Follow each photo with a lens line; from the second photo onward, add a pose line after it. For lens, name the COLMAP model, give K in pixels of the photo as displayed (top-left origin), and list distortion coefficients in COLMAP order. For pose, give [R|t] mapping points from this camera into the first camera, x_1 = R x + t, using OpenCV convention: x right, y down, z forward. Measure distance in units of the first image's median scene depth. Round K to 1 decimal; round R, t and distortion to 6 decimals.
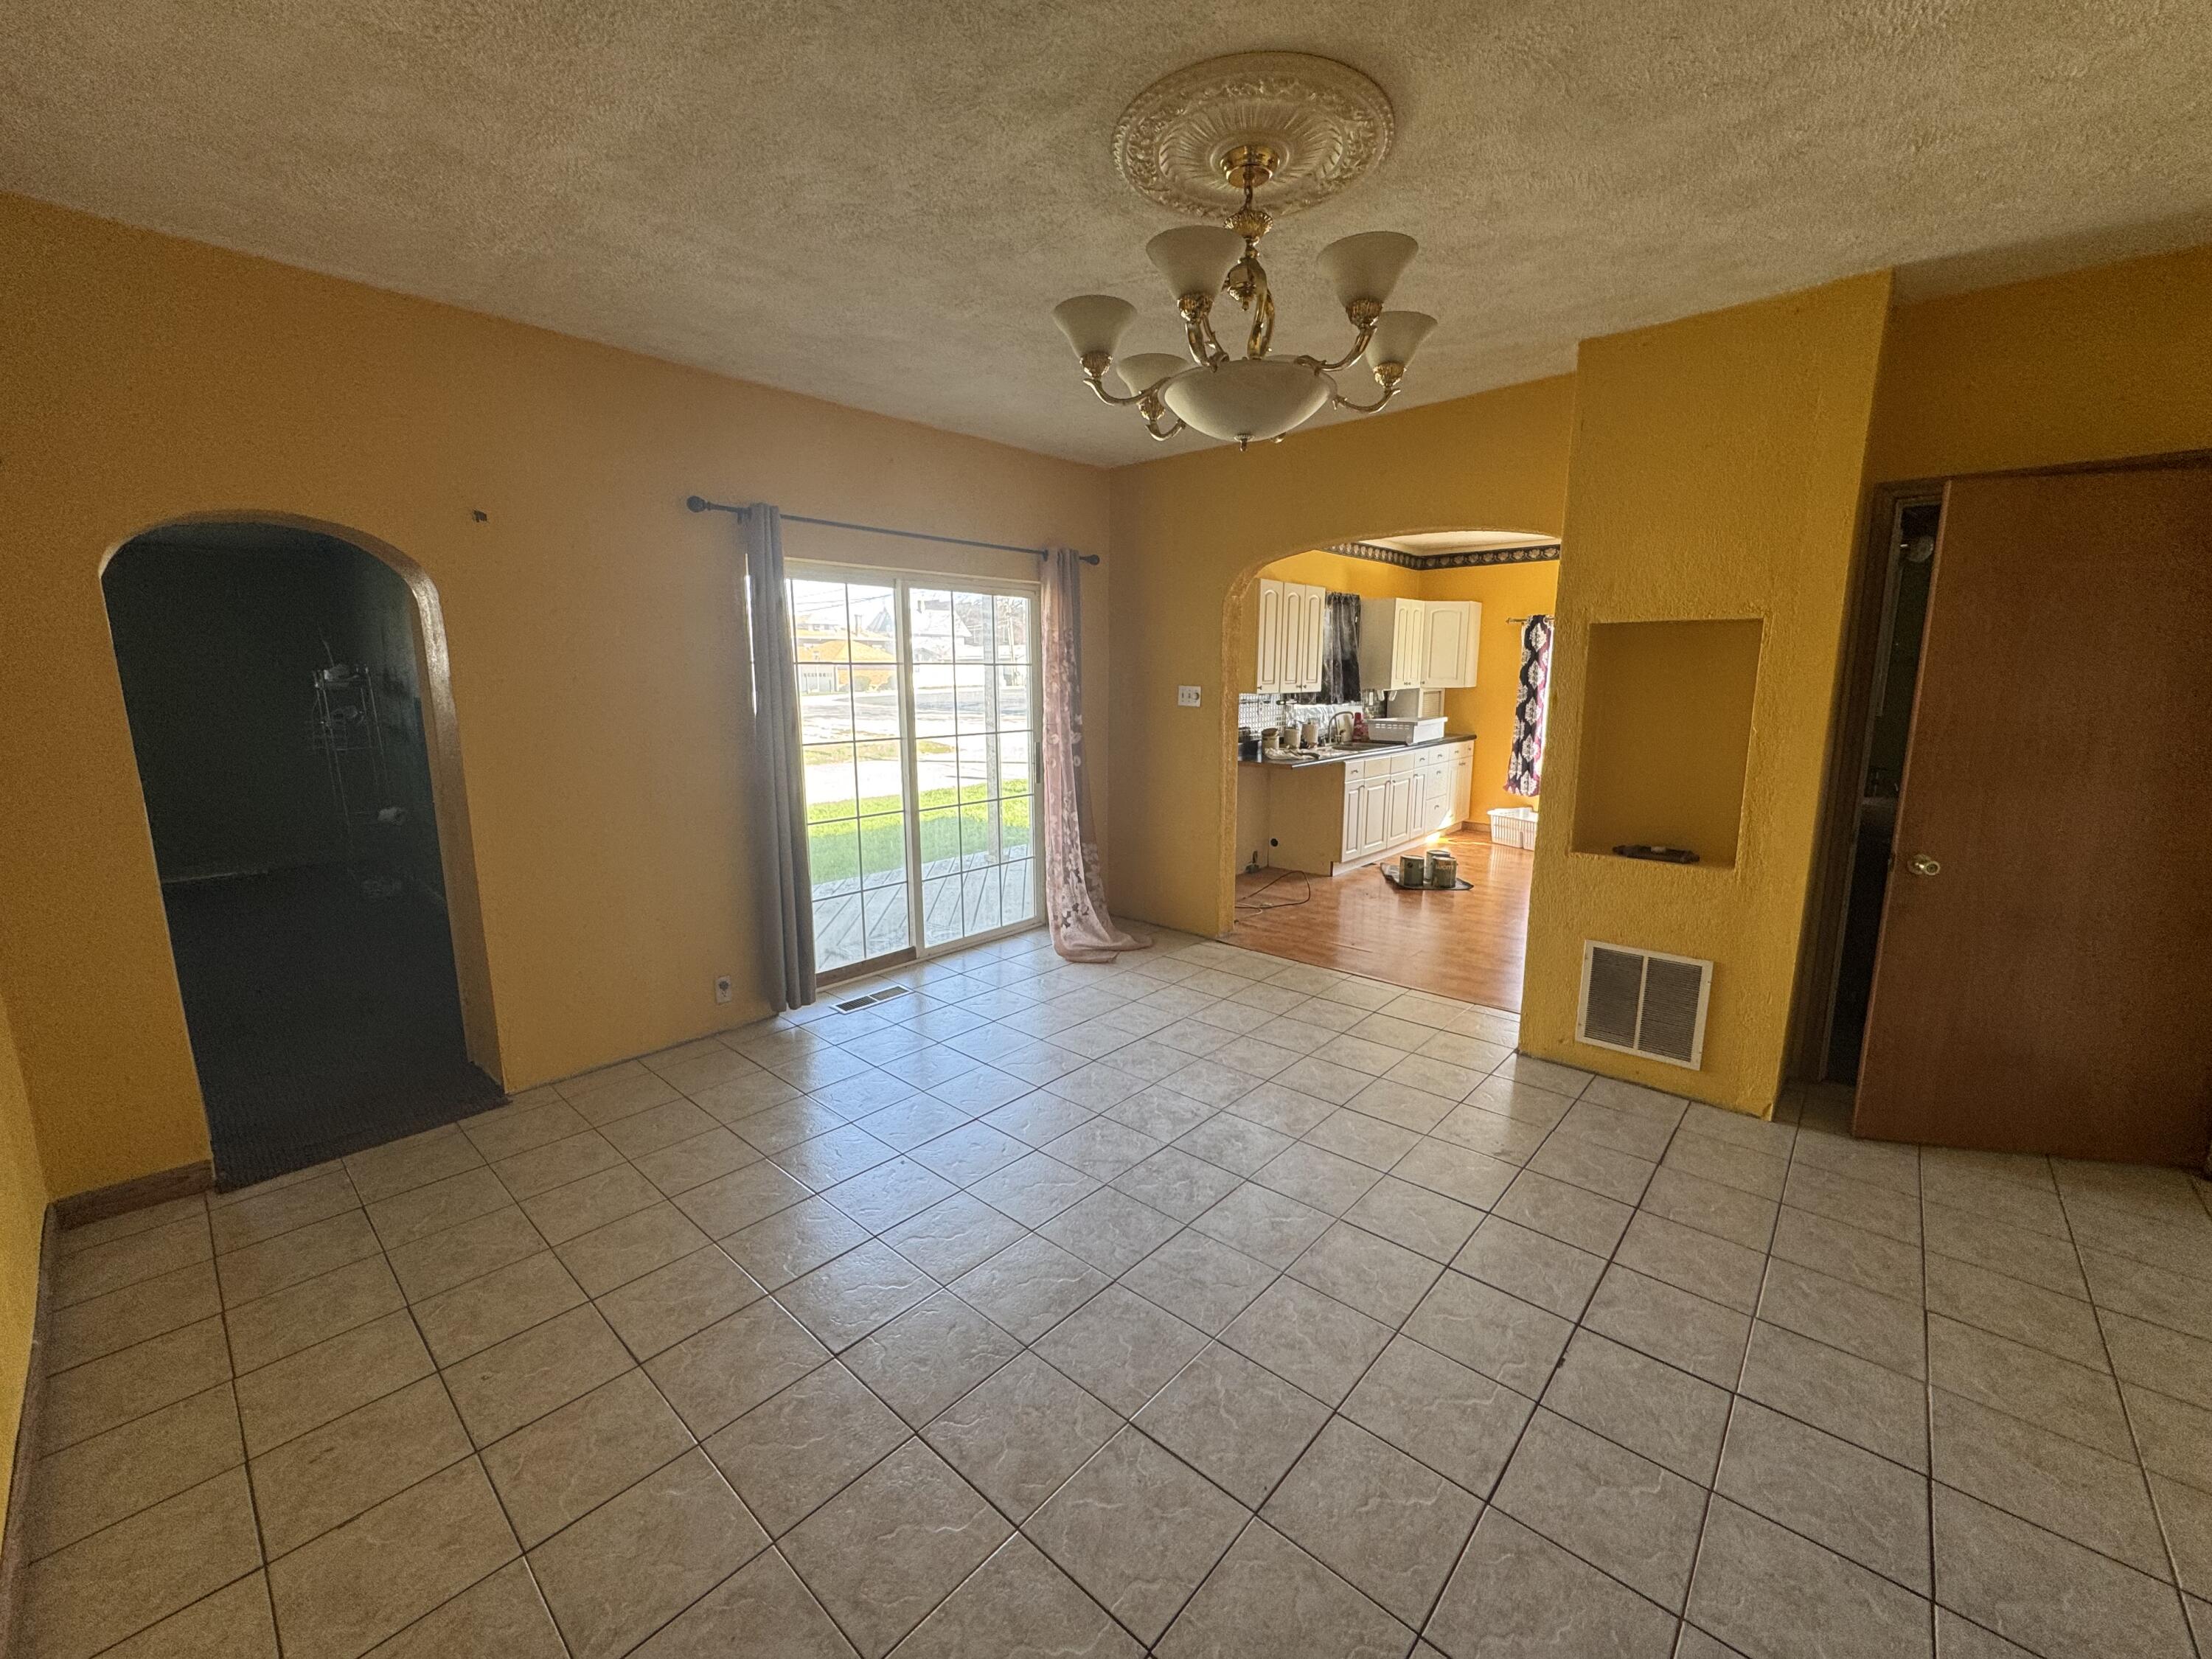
lens RADIAL K [[892.1, 0, 1100.9], [0, 892.1, 824.9], [0, 0, 1]] dist [0.003537, -0.000049]
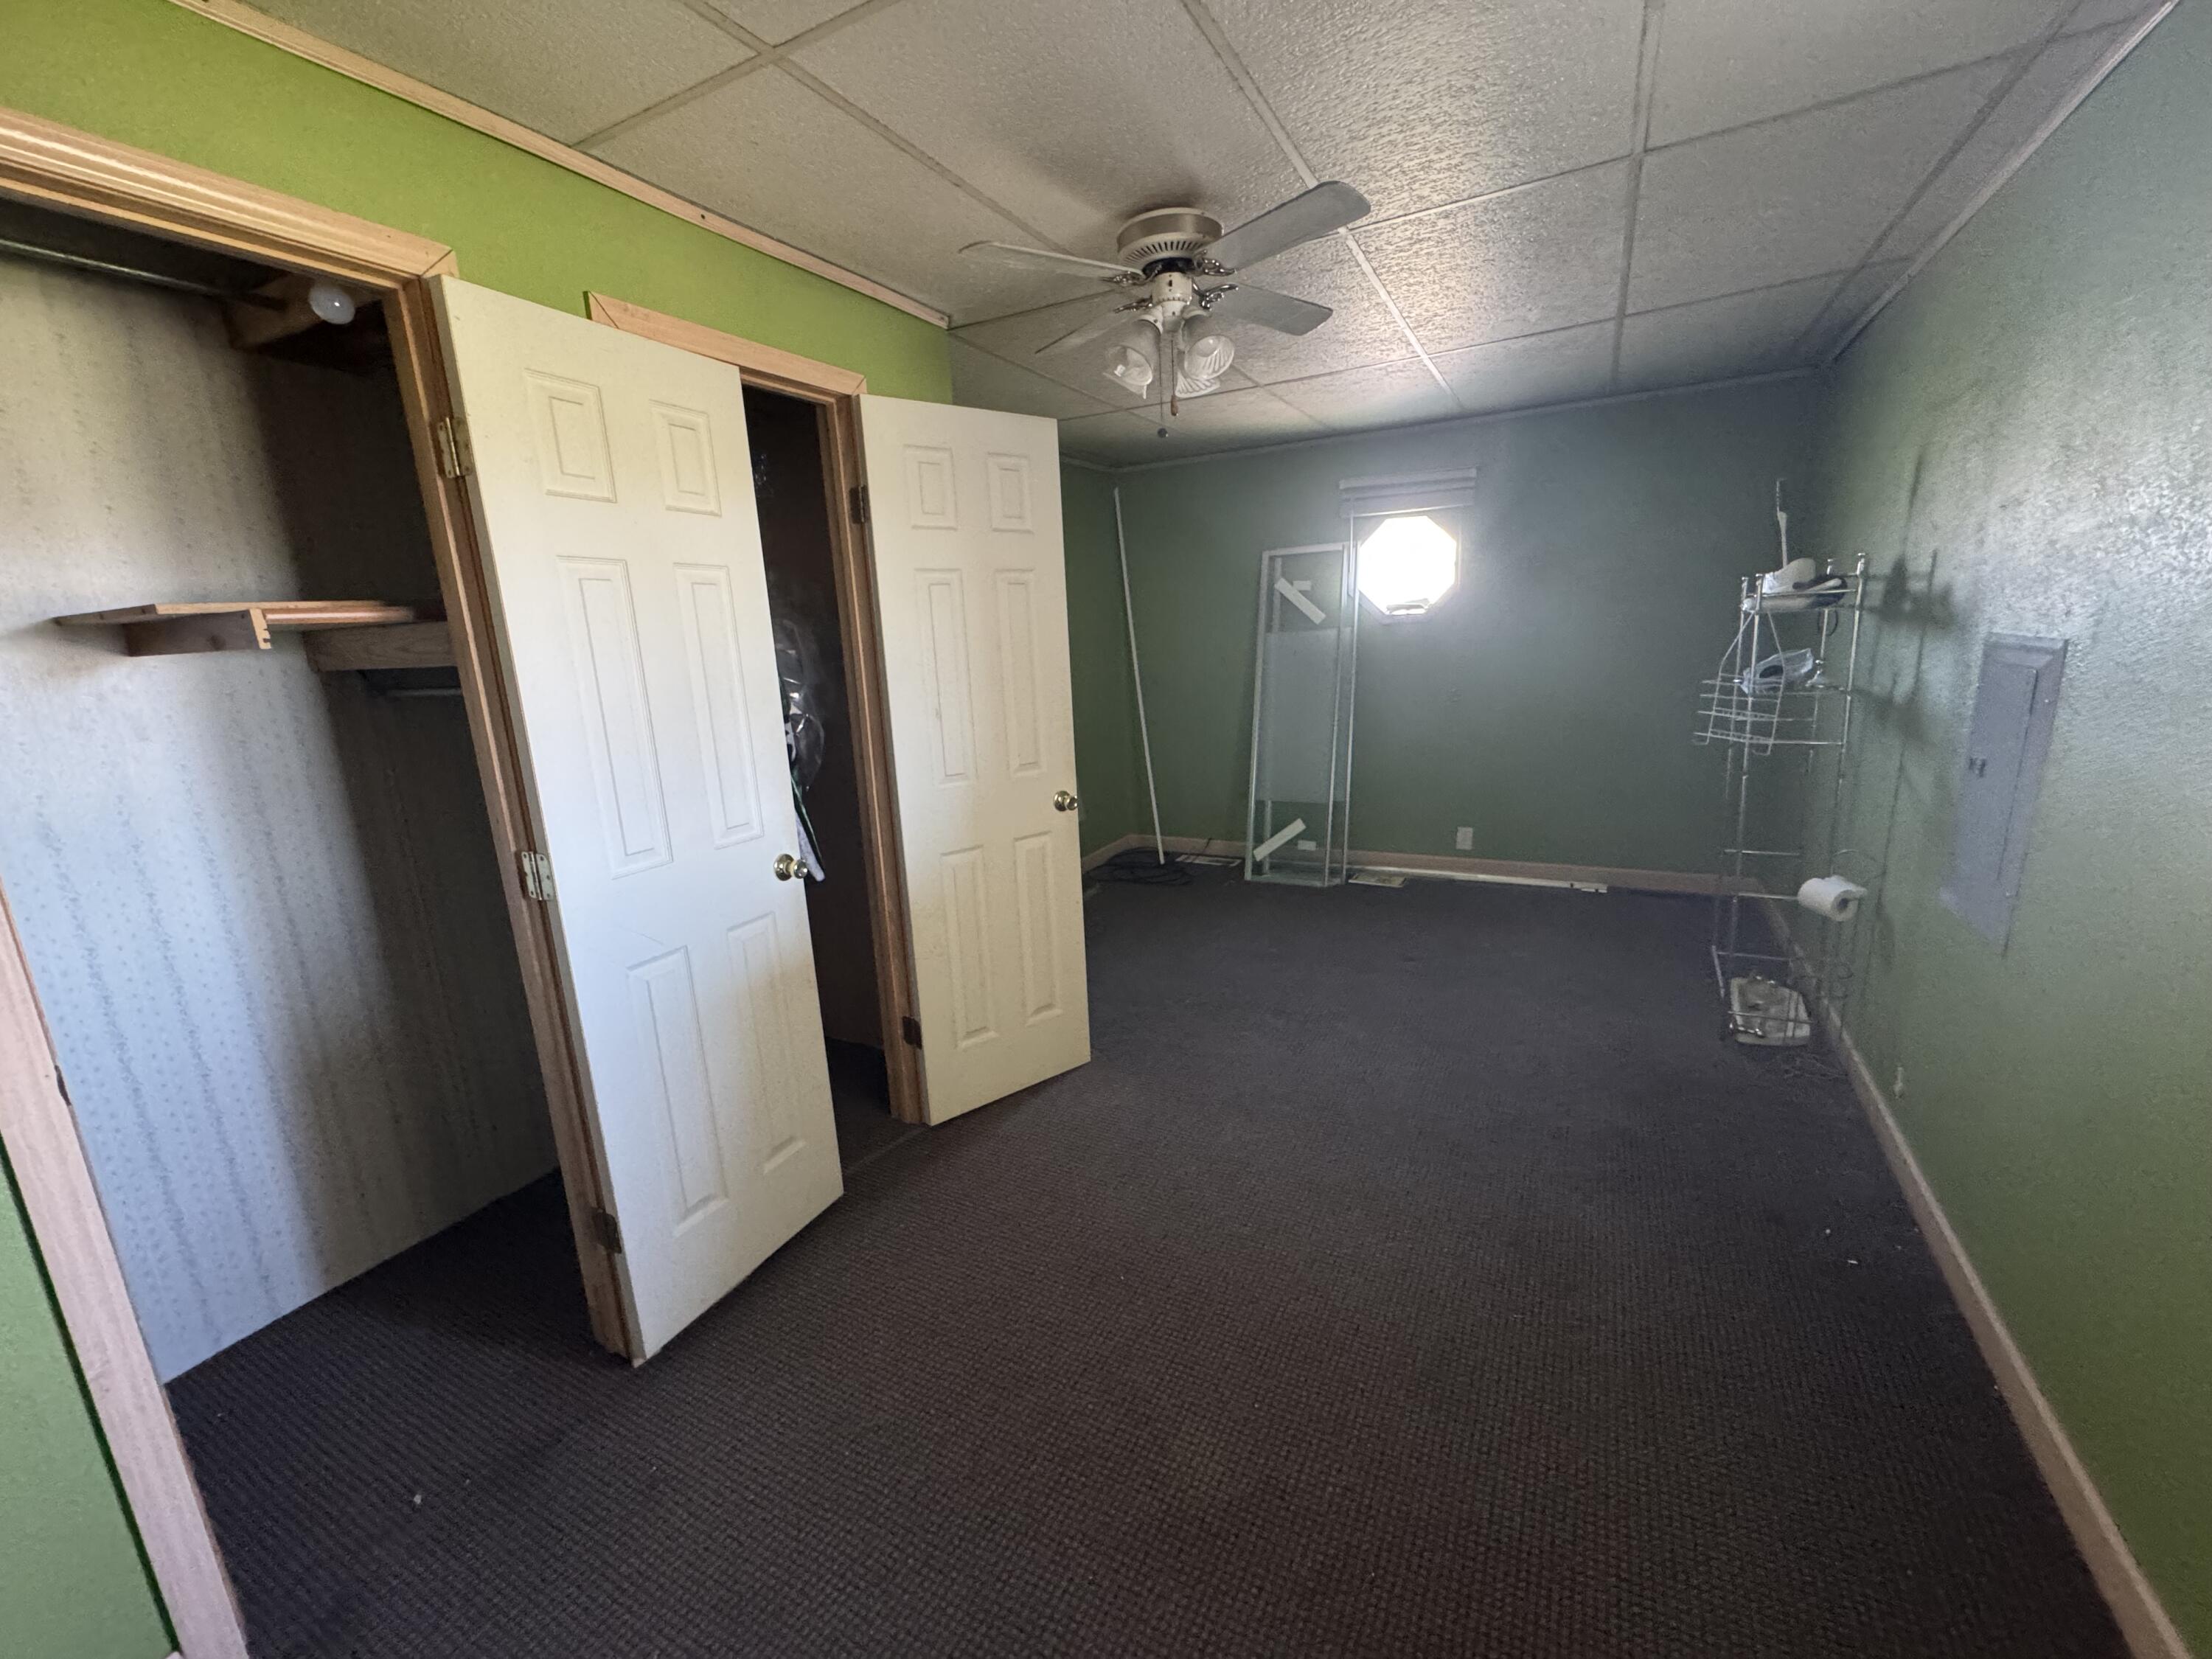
lens RADIAL K [[892.1, 0, 1104.0], [0, 892.1, 827.7], [0, 0, 1]] dist [0.003537, -0.000049]
pose [[0.242513, 0.195235, -0.950300, -0.463255], [-0.119206, 0.978116, 0.170528, -0.077739], [0.962796, 0.071926, 0.260479, 0.531887]]
